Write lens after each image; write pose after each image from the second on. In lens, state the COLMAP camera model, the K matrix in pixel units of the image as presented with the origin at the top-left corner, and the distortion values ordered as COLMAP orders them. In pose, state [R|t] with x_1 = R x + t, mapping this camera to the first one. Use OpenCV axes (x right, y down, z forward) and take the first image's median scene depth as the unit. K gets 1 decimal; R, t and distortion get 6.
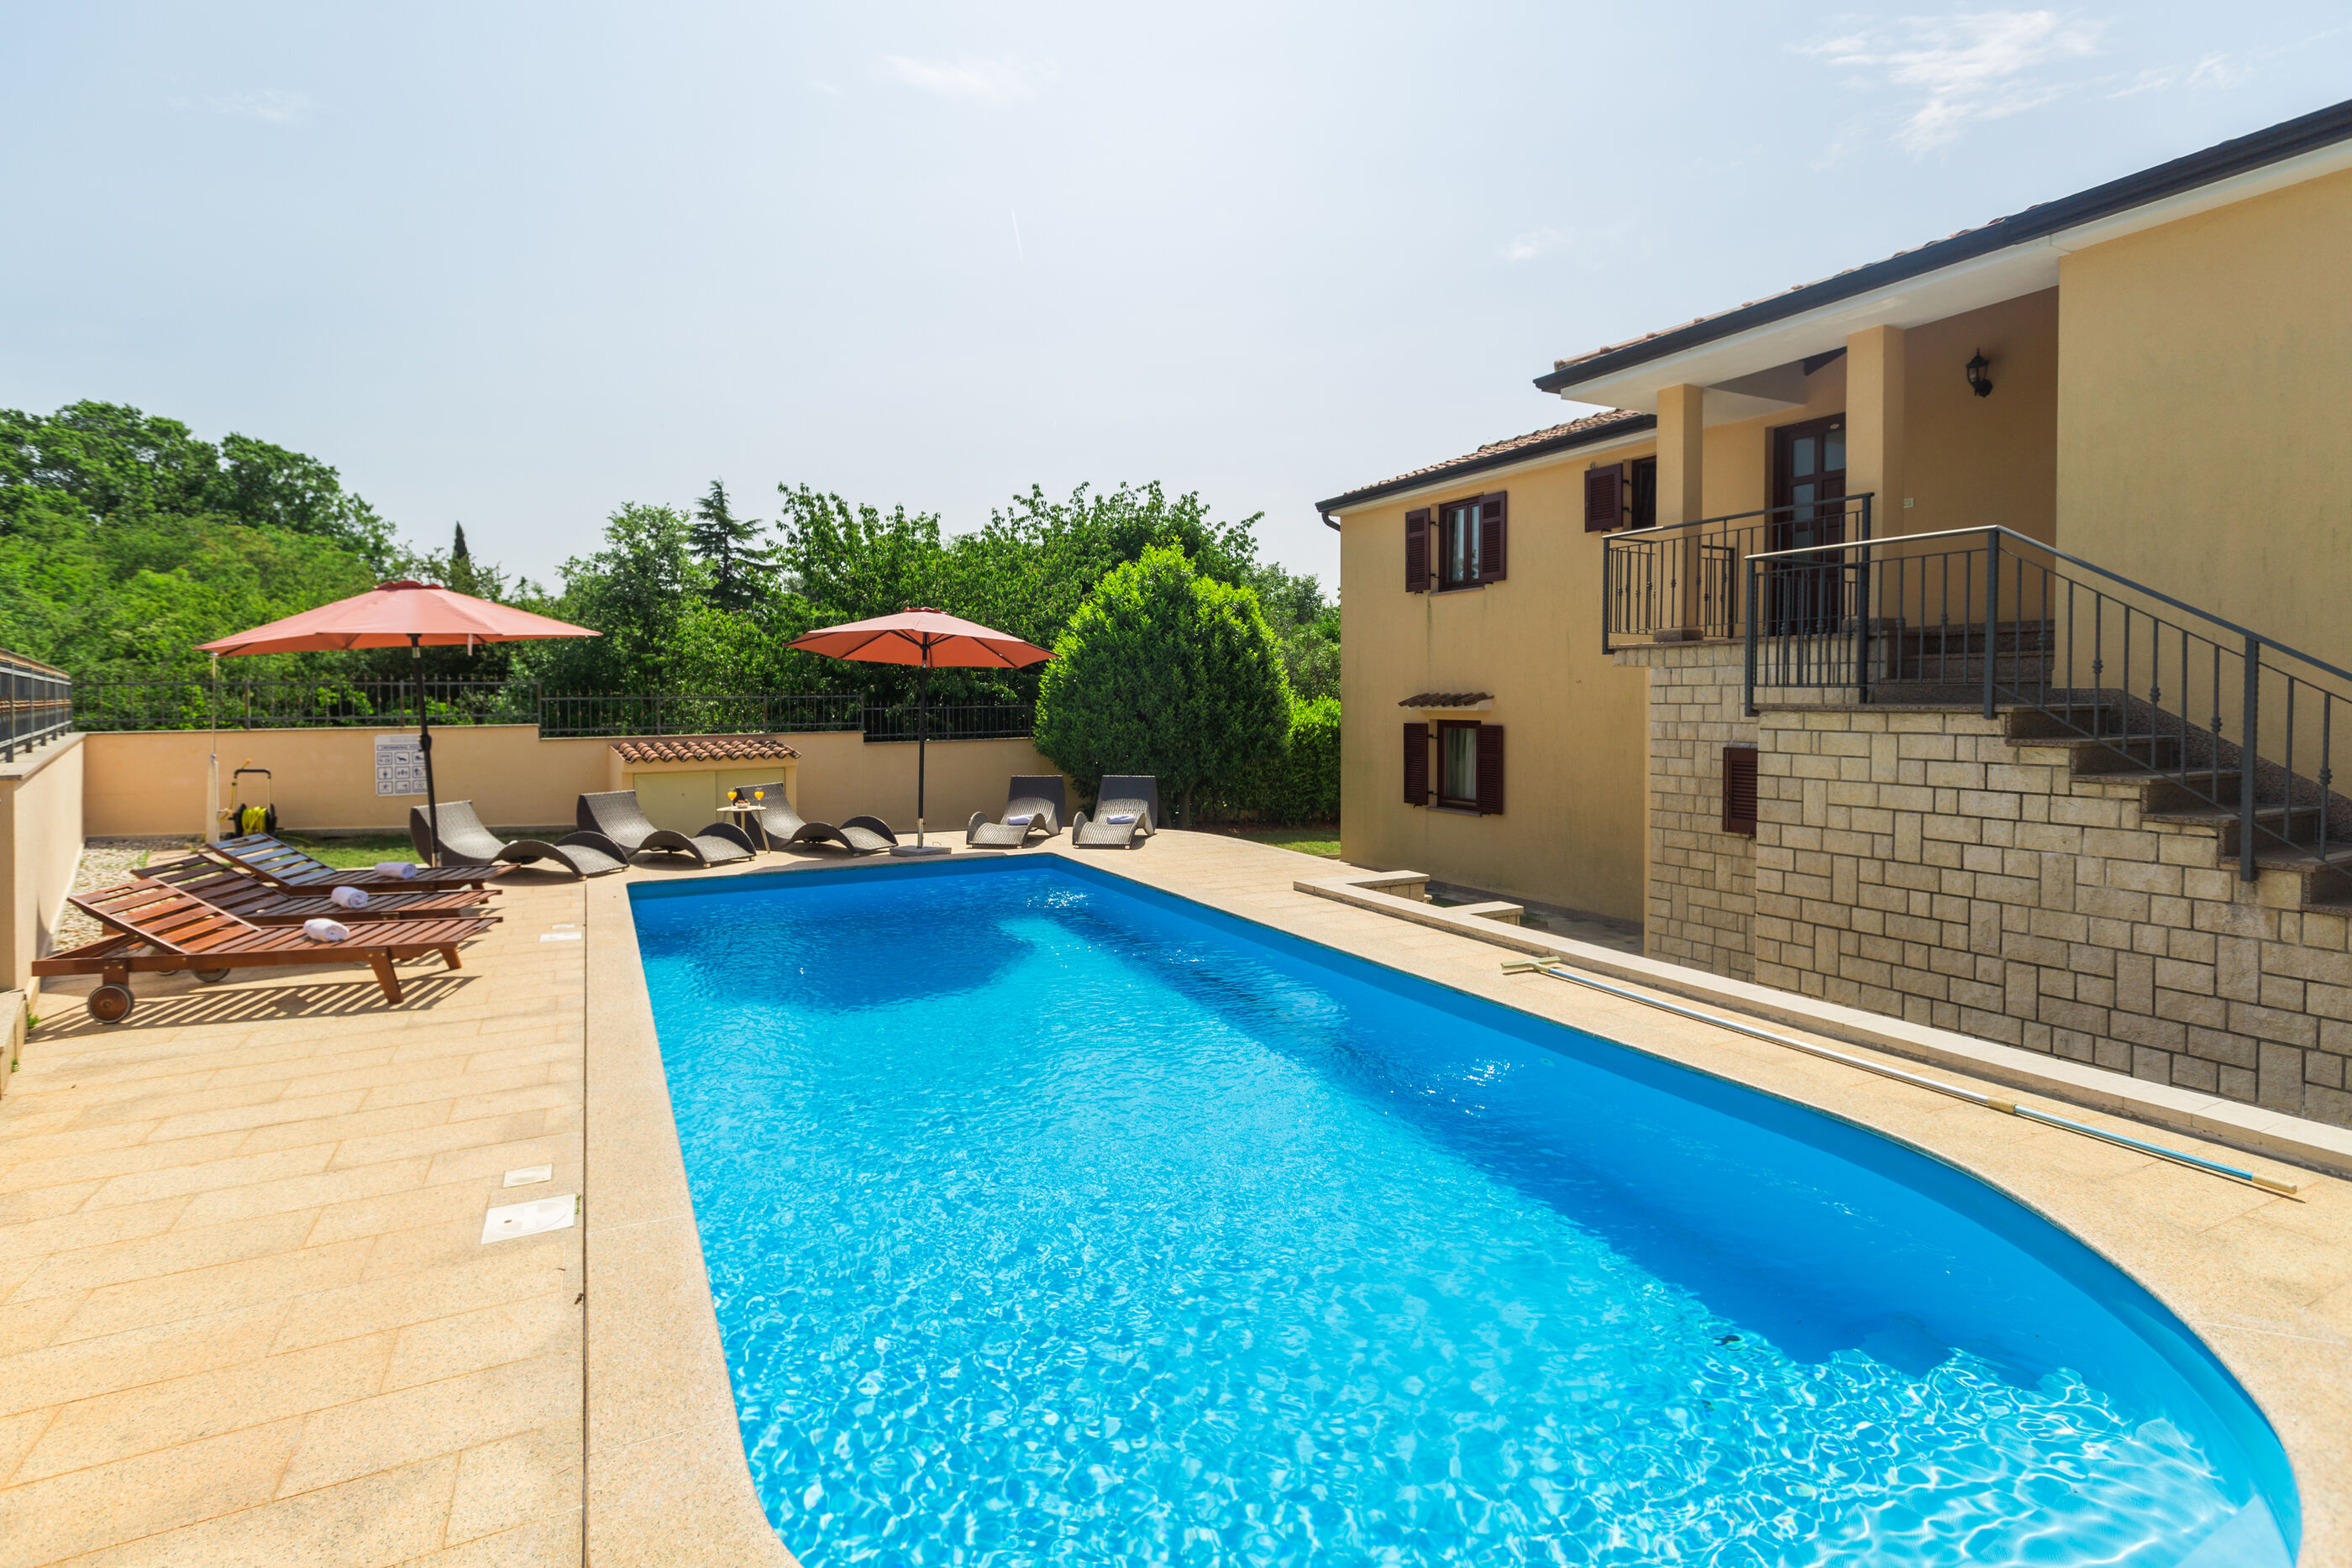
lens RADIAL K [[1081.6, 0, 1142.6], [0, 1081.6, 710.2], [0, 0, 1]] dist [0.001262, -0.000423]
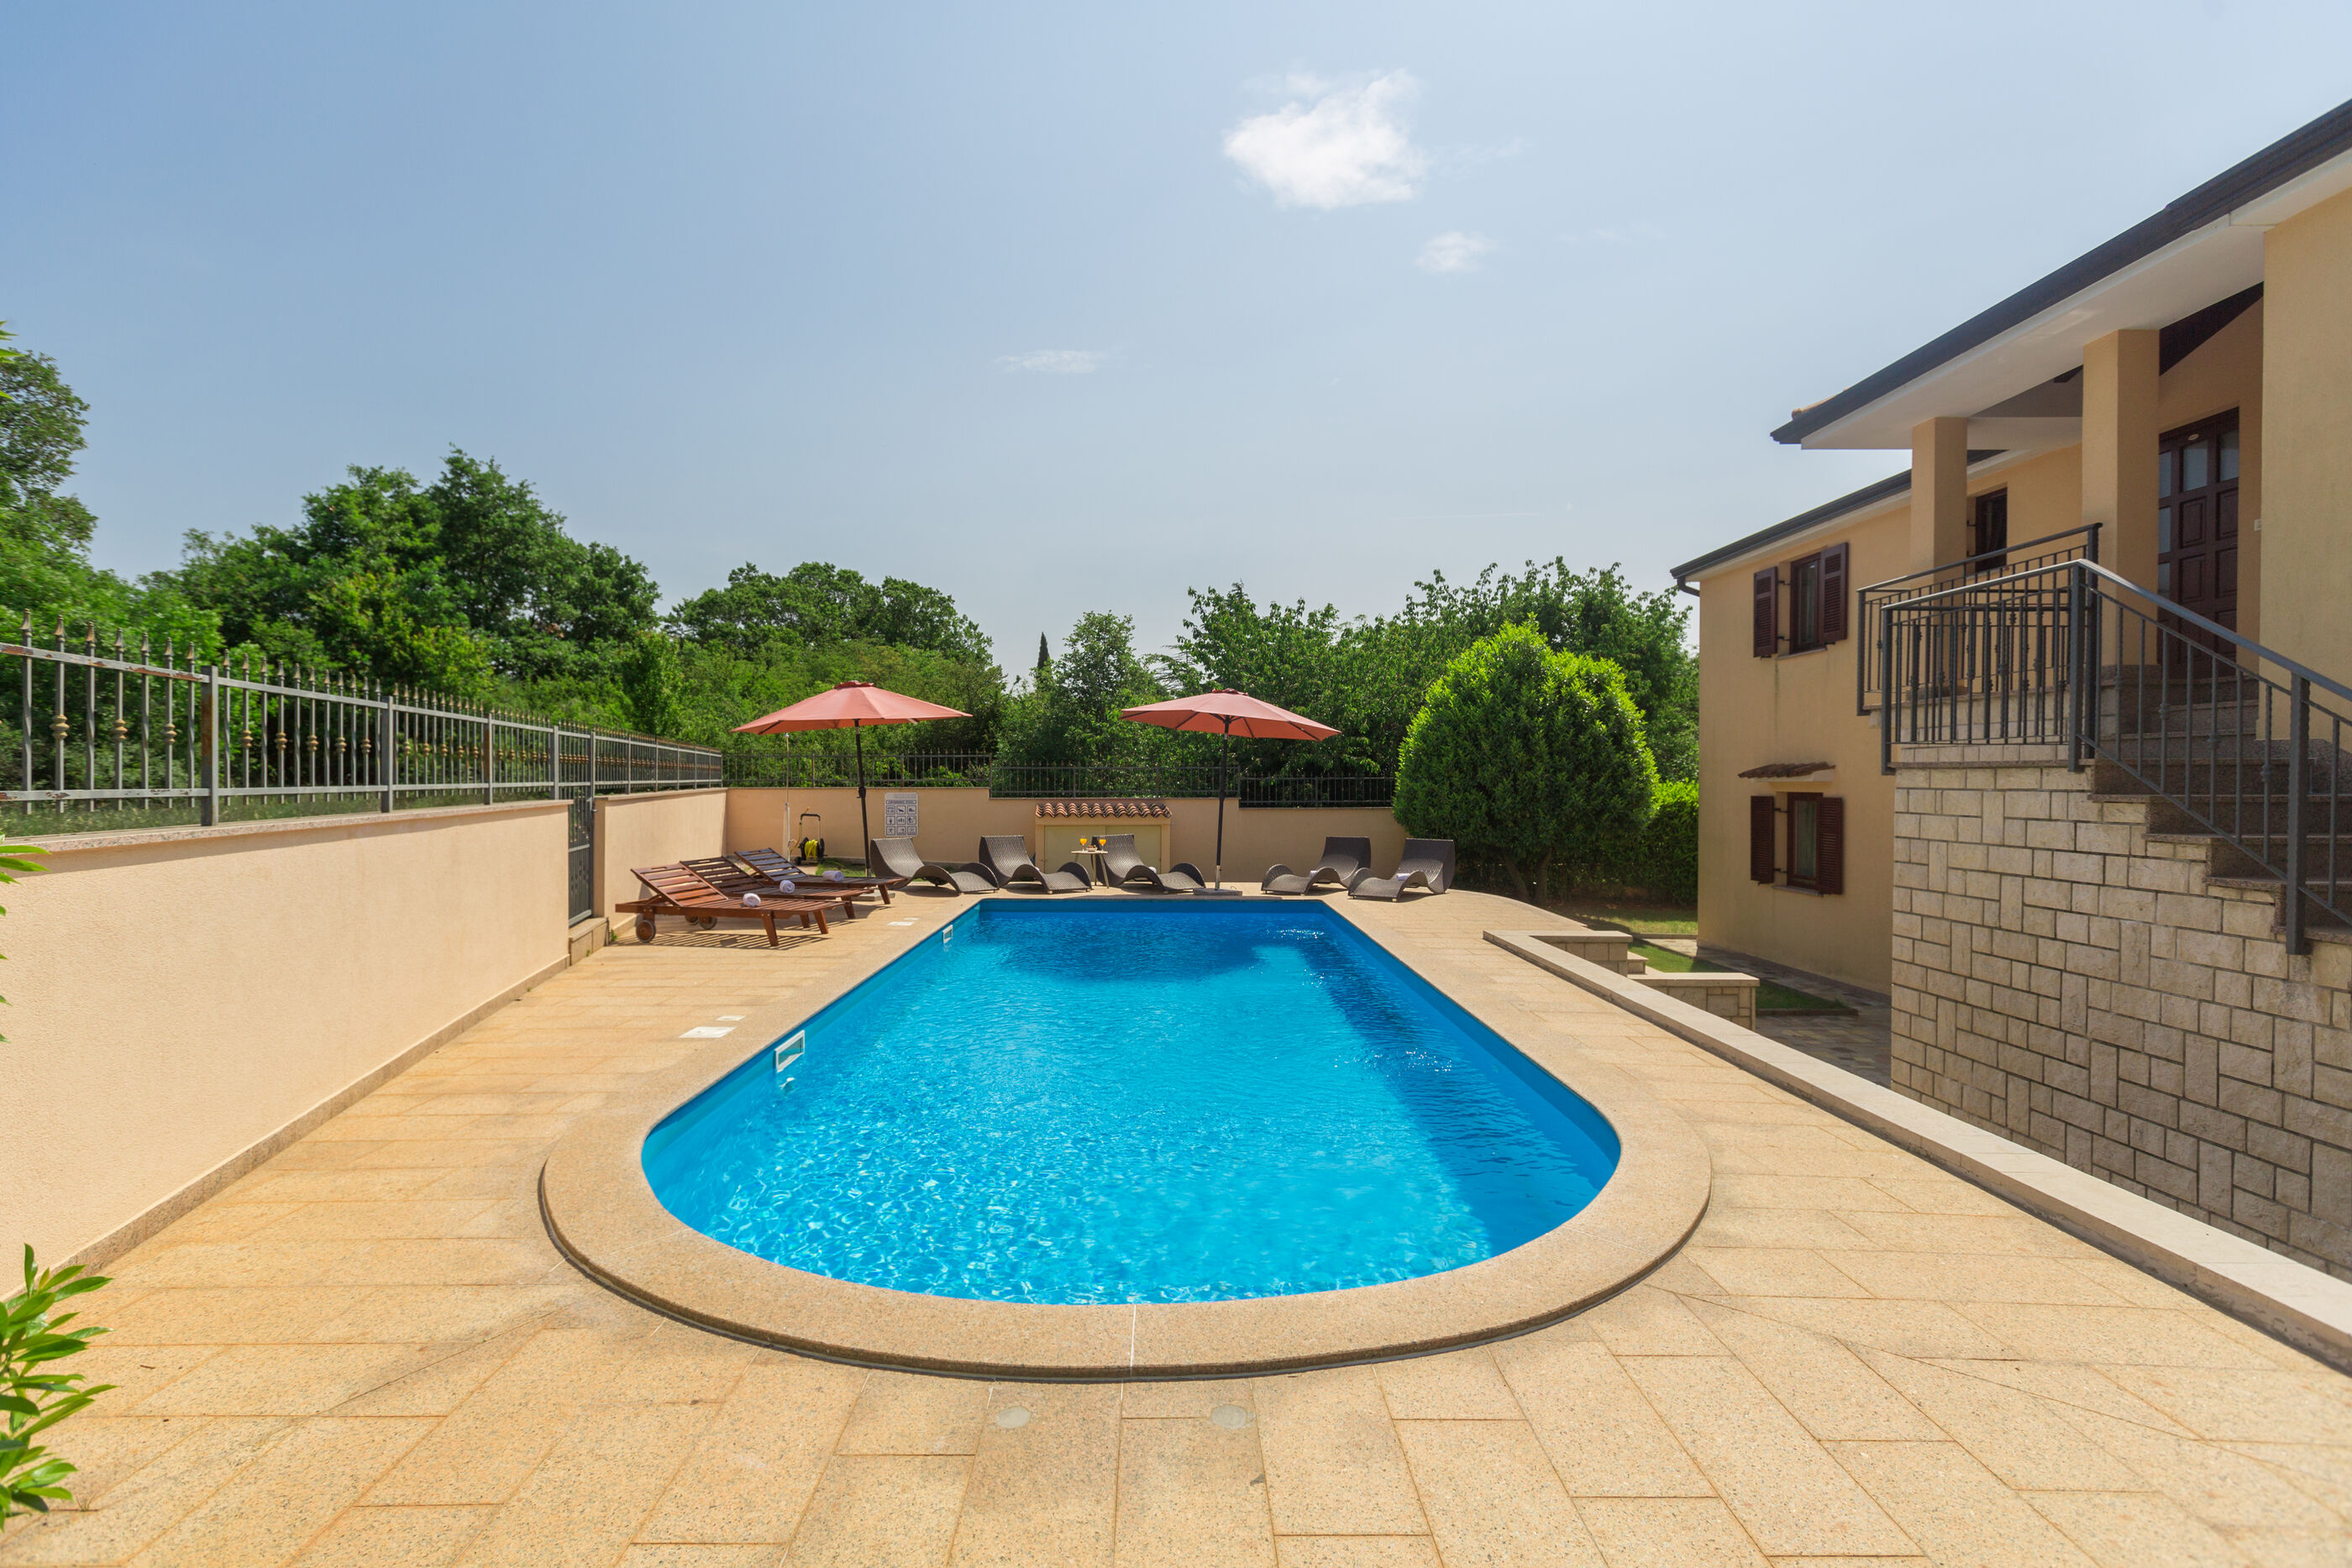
lens RADIAL K [[1059.5, 0, 1176.0], [0, 1059.5, 784.0], [0, 0, 1]] dist [0.006000, -0.004100]
pose [[0.895618, 0.008233, -0.444748, 0.256665], [-0.011992, 0.999912, -0.005638, 0.016140], [0.444662, 0.010383, 0.895638, -0.067788]]
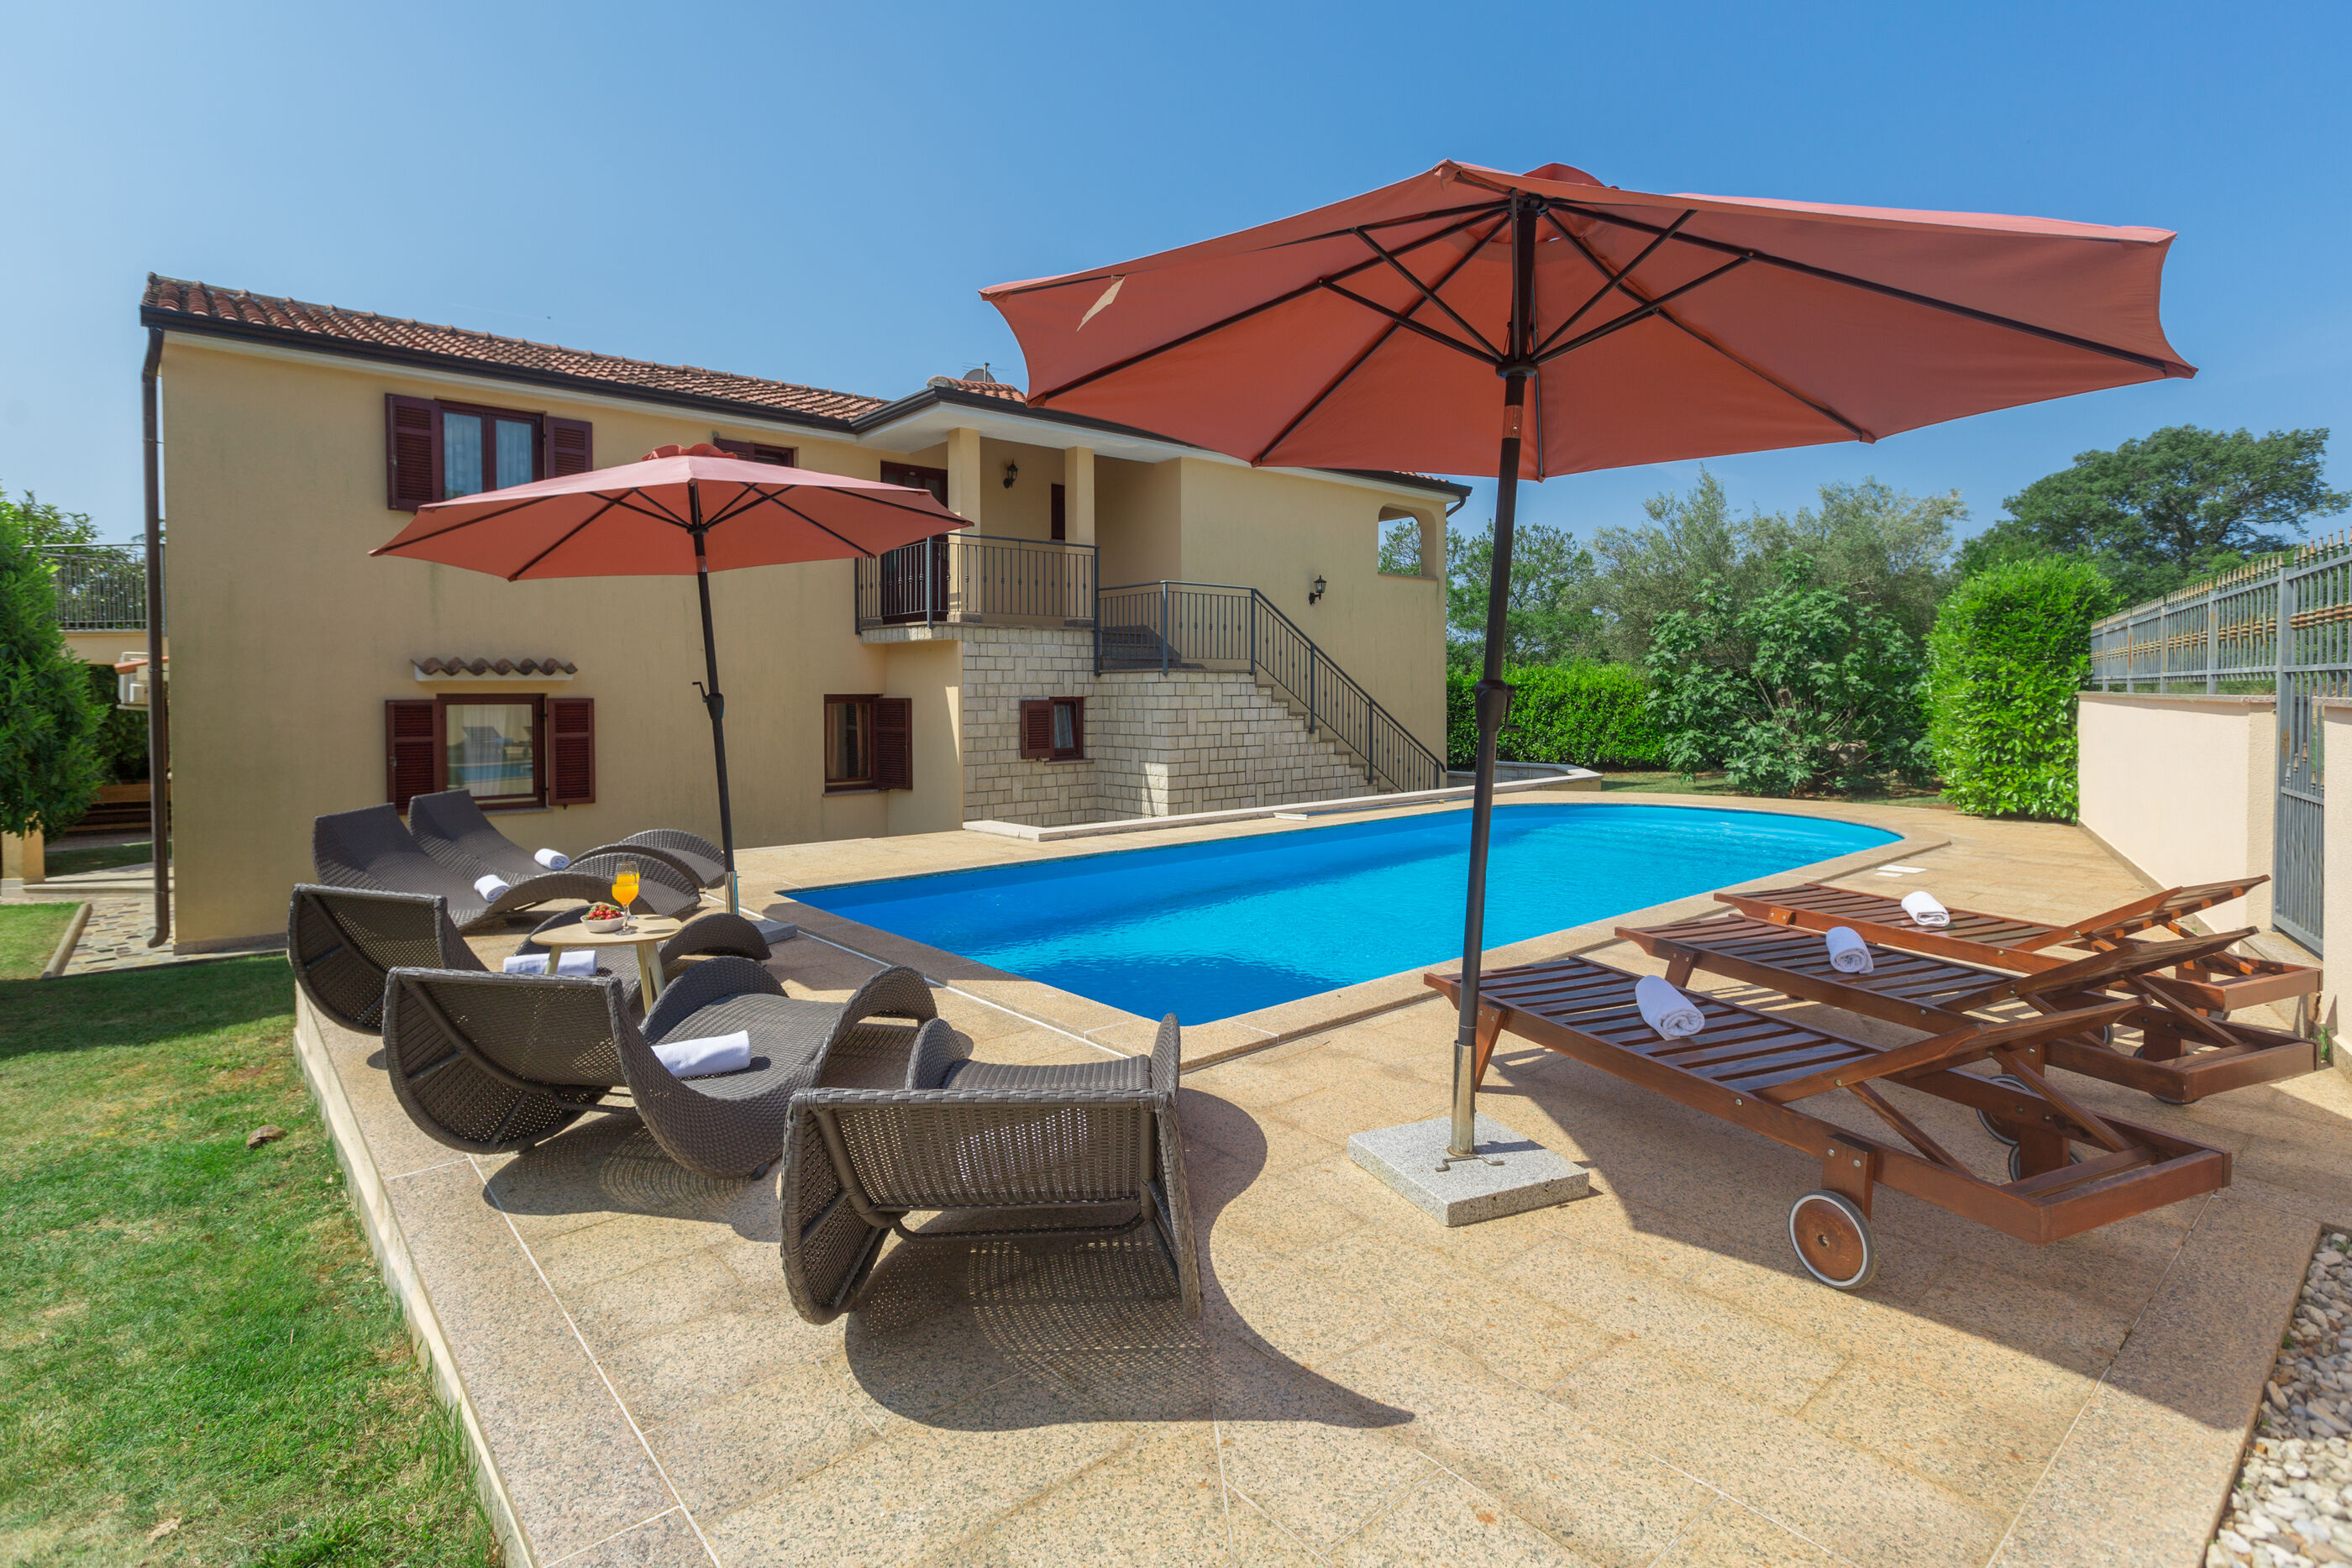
lens RADIAL K [[1130.5, 0, 1181.5], [0, 1130.5, 706.7], [0, 0, 1]] dist [-0.023432, 0.016031]
pose [[-0.239470, -0.009345, 0.970859, -0.717910], [0.017694, 0.999746, 0.013987, 0.019016], [-0.970742, 0.020528, -0.239244, 0.861644]]
